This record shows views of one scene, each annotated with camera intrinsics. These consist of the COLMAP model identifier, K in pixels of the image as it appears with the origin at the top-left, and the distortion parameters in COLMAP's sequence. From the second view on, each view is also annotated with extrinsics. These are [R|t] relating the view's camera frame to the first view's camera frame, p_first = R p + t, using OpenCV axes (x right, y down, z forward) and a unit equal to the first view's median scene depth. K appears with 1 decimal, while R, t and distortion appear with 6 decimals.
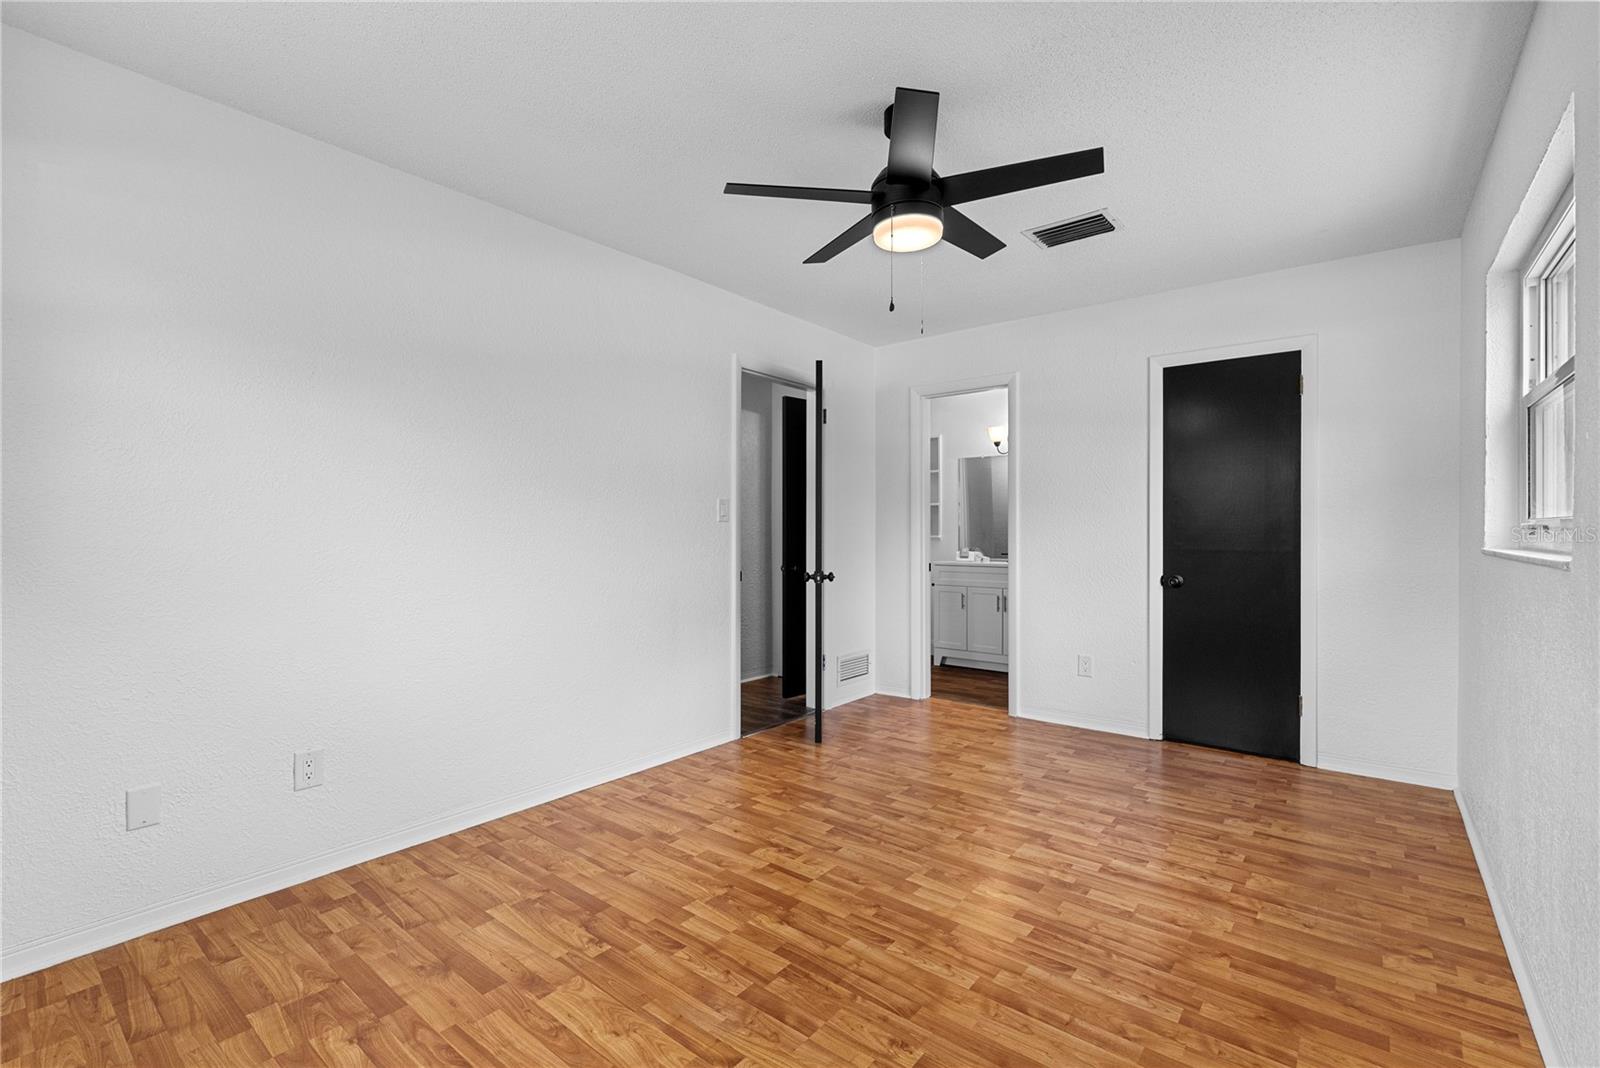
lens RADIAL K [[711.6, 0, 798.4], [0, 711.6, 531.6], [0, 0, 1]] dist [0.001557, 0.001259]
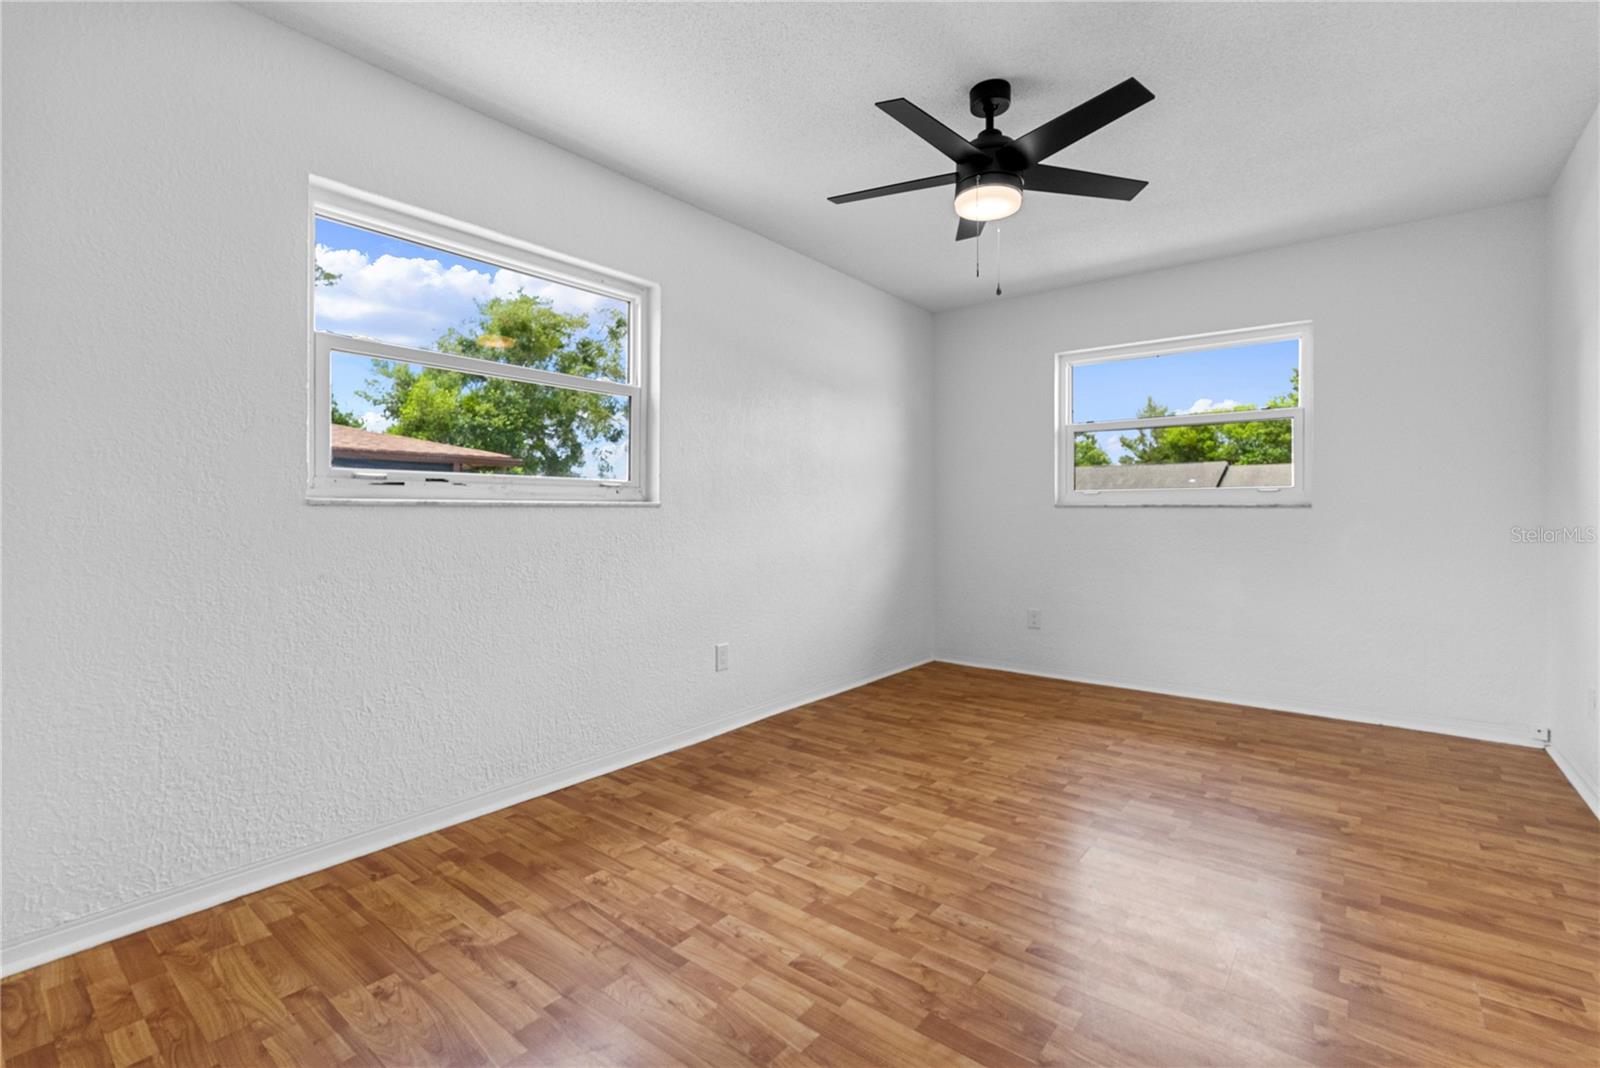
lens RADIAL K [[711.6, 0, 799.0], [0, 711.6, 524.9], [0, 0, 1]] dist [0.001557, 0.001259]
pose [[-1.000000, -0.000192, 0.000311, 0.405489], [-0.000185, 0.999777, 0.021115, 0.038898], [-0.000315, 0.021115, -0.999777, 1.904531]]
